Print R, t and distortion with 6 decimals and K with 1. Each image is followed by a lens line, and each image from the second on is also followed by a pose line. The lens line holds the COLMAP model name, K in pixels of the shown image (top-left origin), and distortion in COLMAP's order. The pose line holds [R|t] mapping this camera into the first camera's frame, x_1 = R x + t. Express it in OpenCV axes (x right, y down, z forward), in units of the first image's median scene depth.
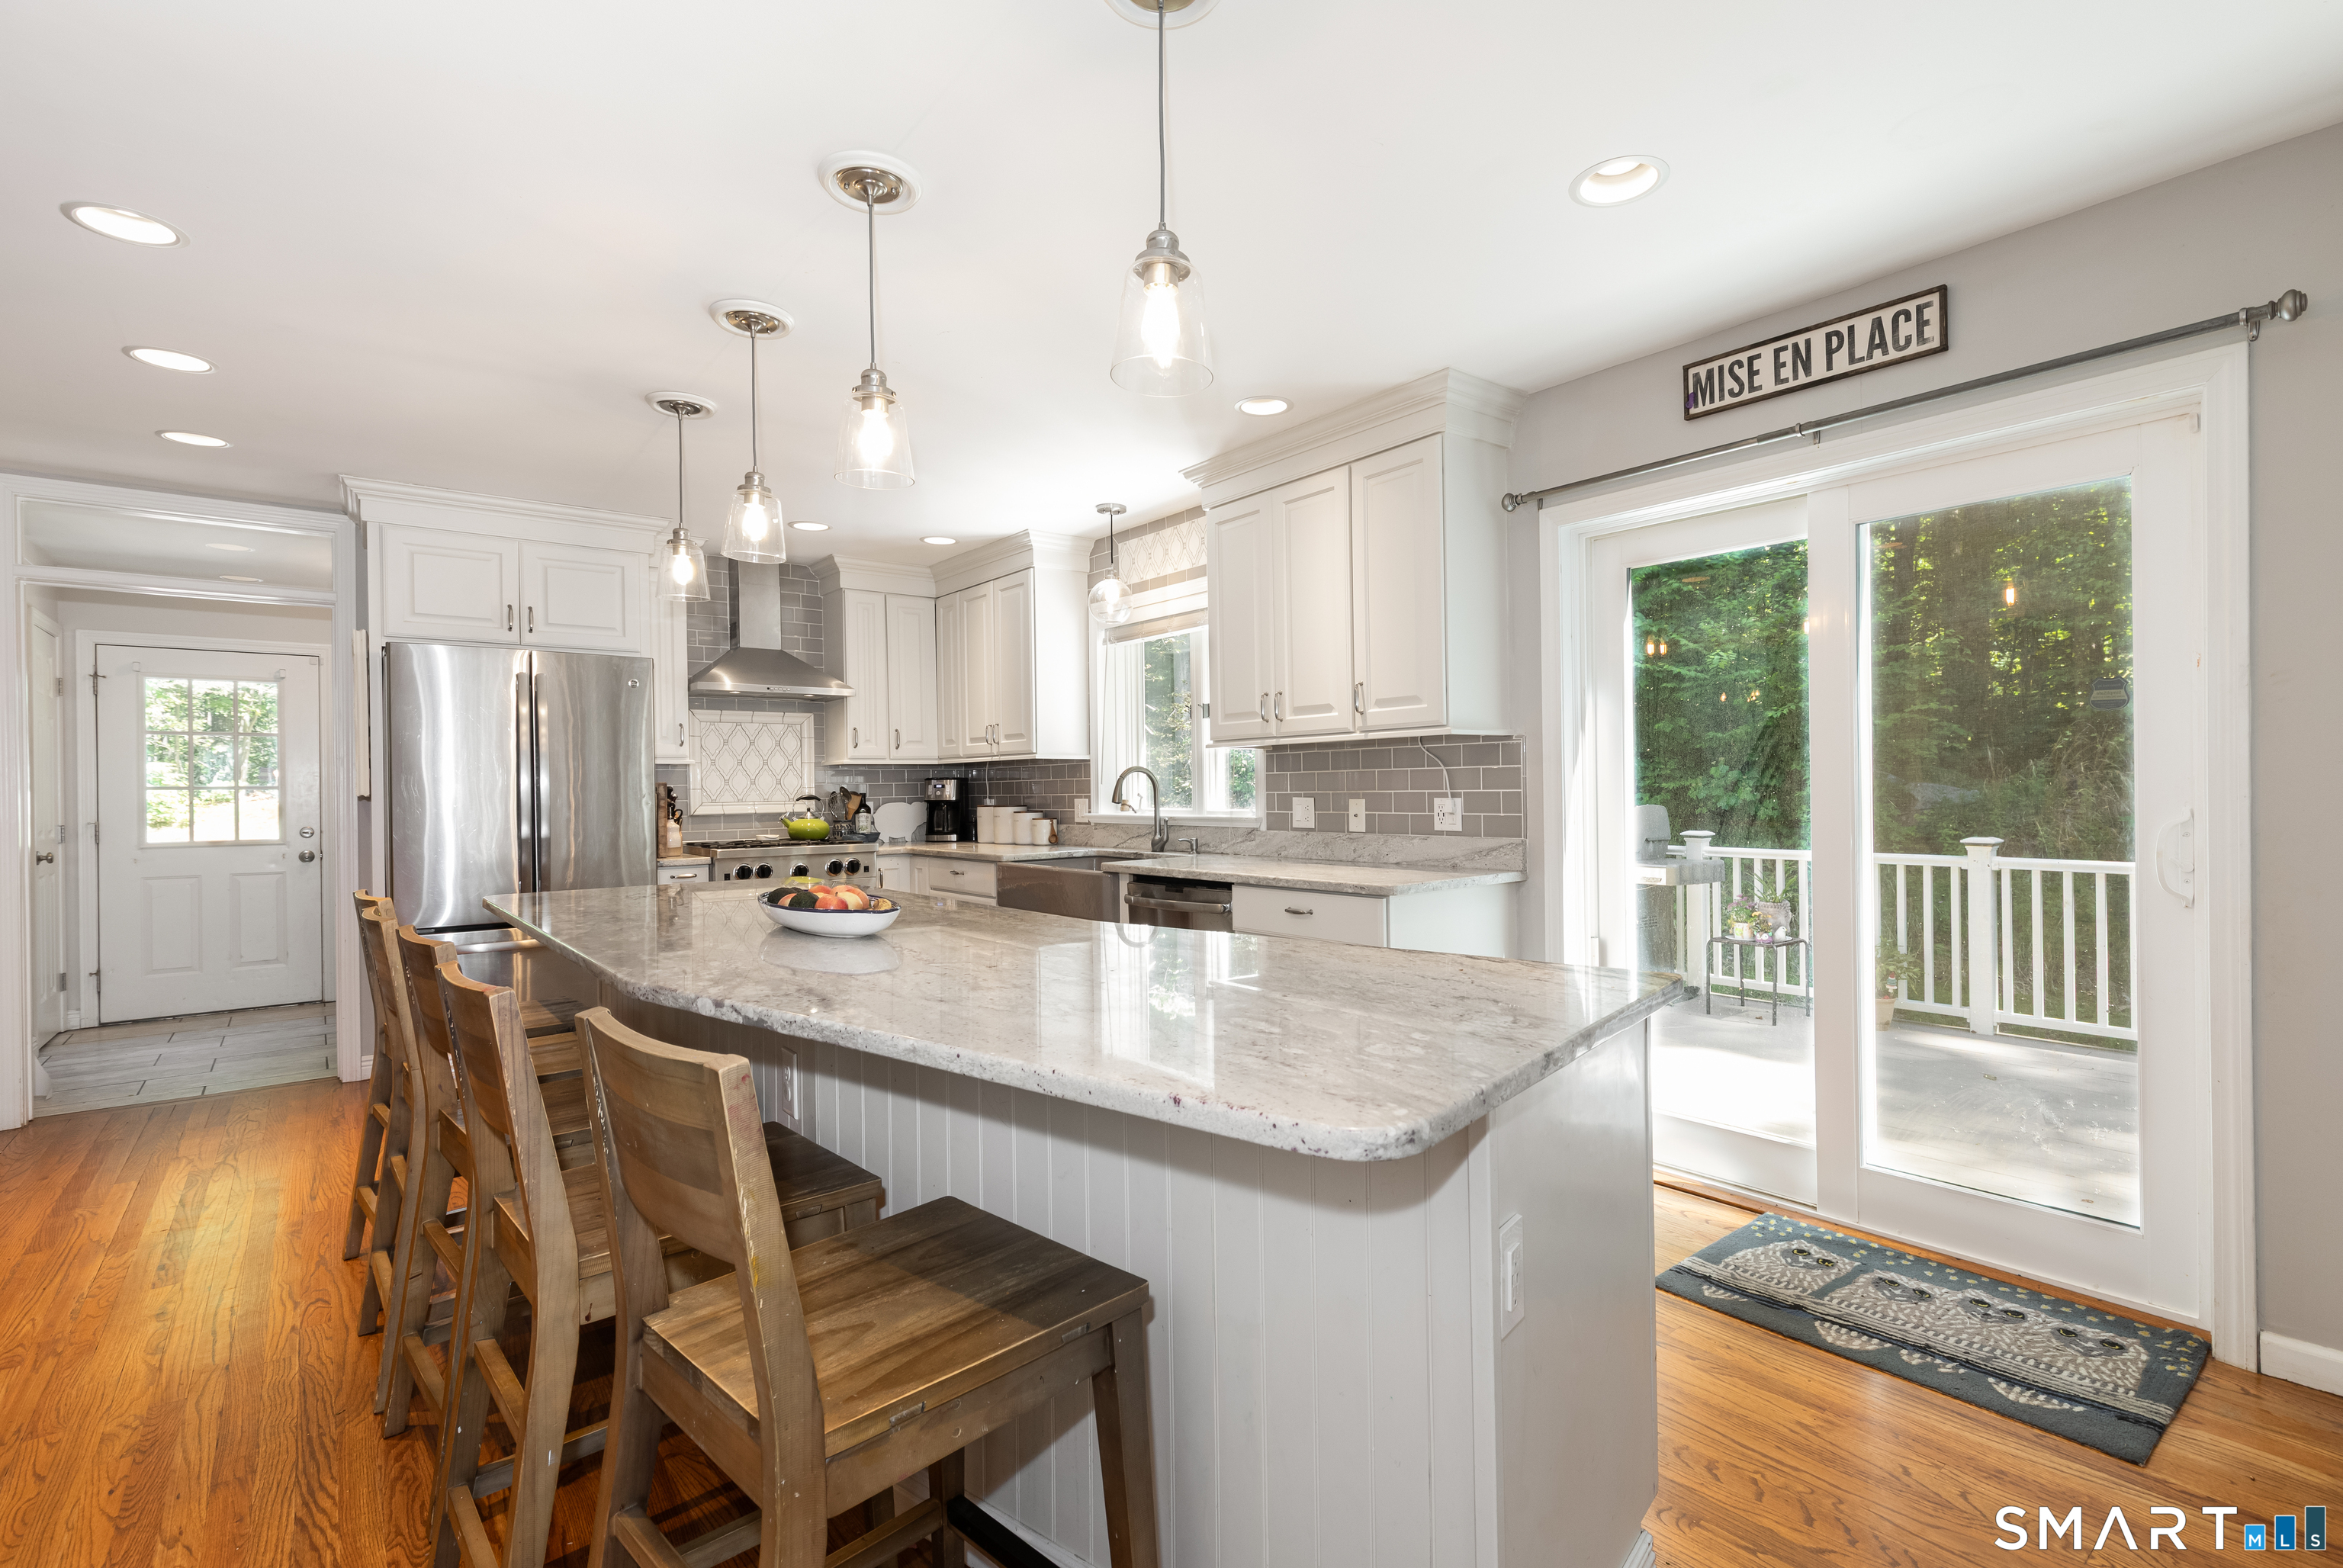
lens RADIAL K [[1053.8, 0, 1171.2], [0, 1053.8, 792.9], [0, 0, 1]] dist [0.004442, -0.001353]
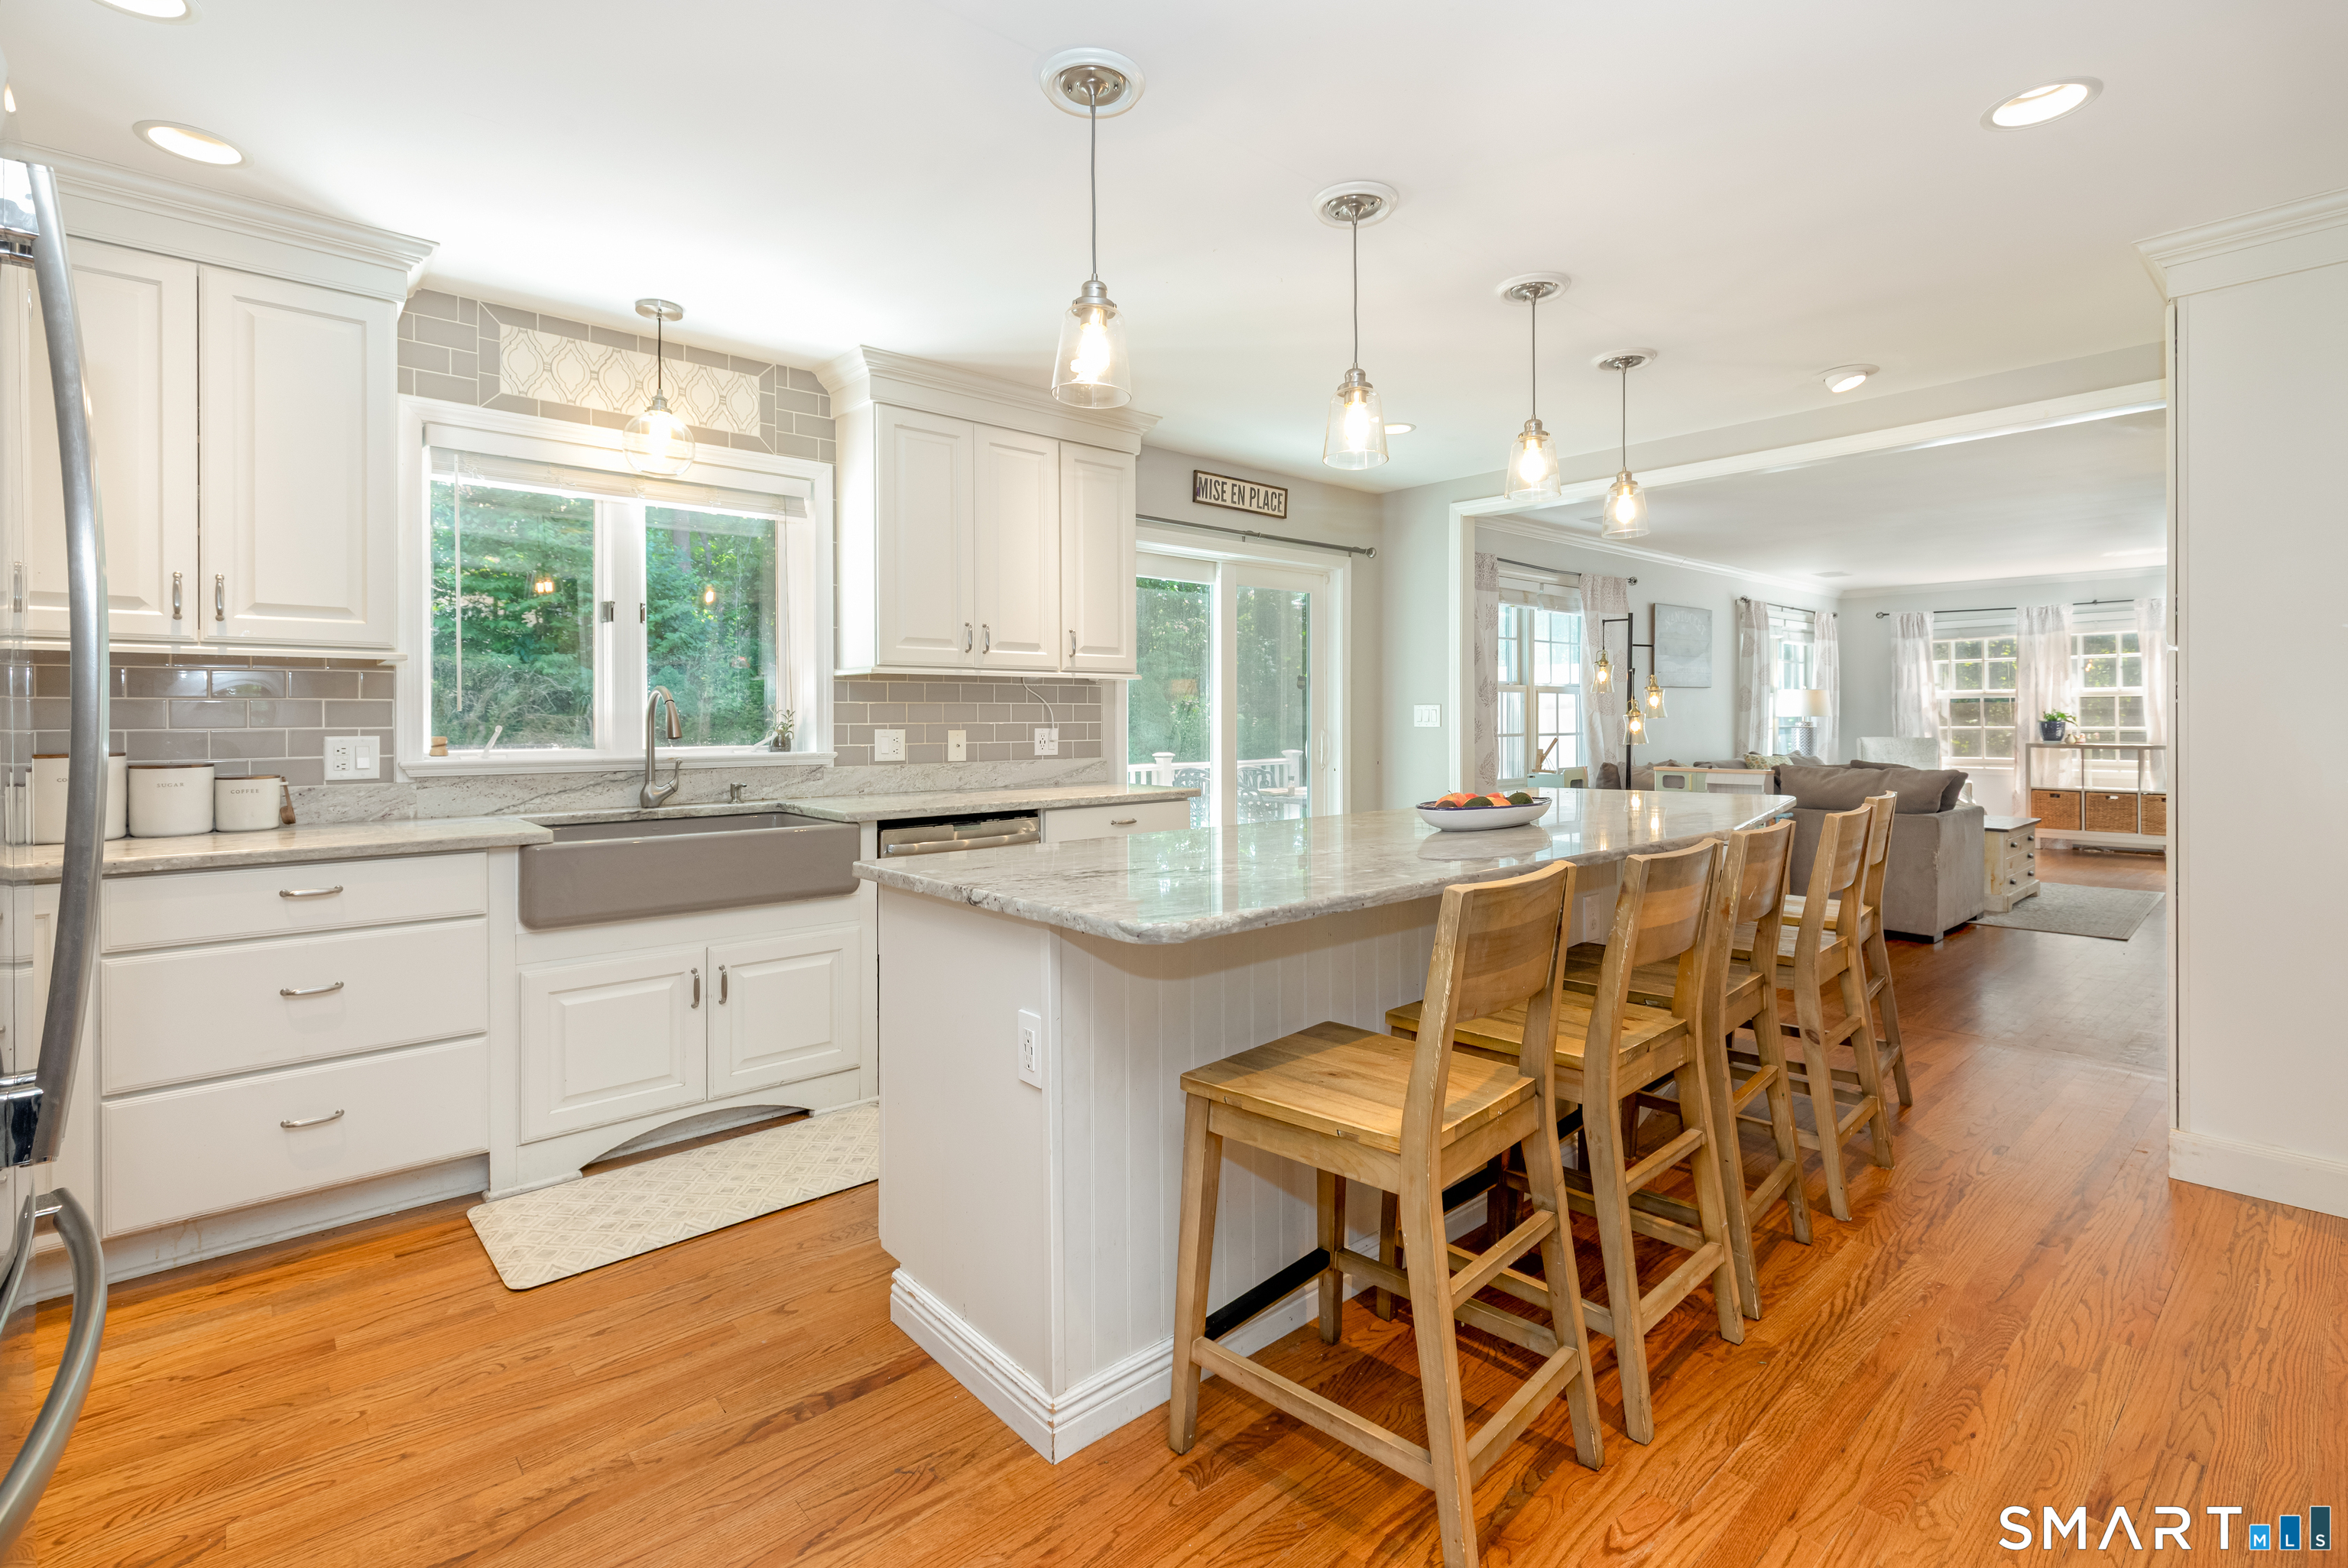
lens RADIAL K [[1055.9, 0, 1207.7], [0, 1055.9, 717.8], [0, 0, 1]] dist [0.004442, -0.001353]
pose [[-0.044801, 0.016191, 0.998865, -0.844476], [0.009684, 0.999829, -0.015772, 0.011863], [-0.998949, 0.008966, -0.044950, 0.754305]]
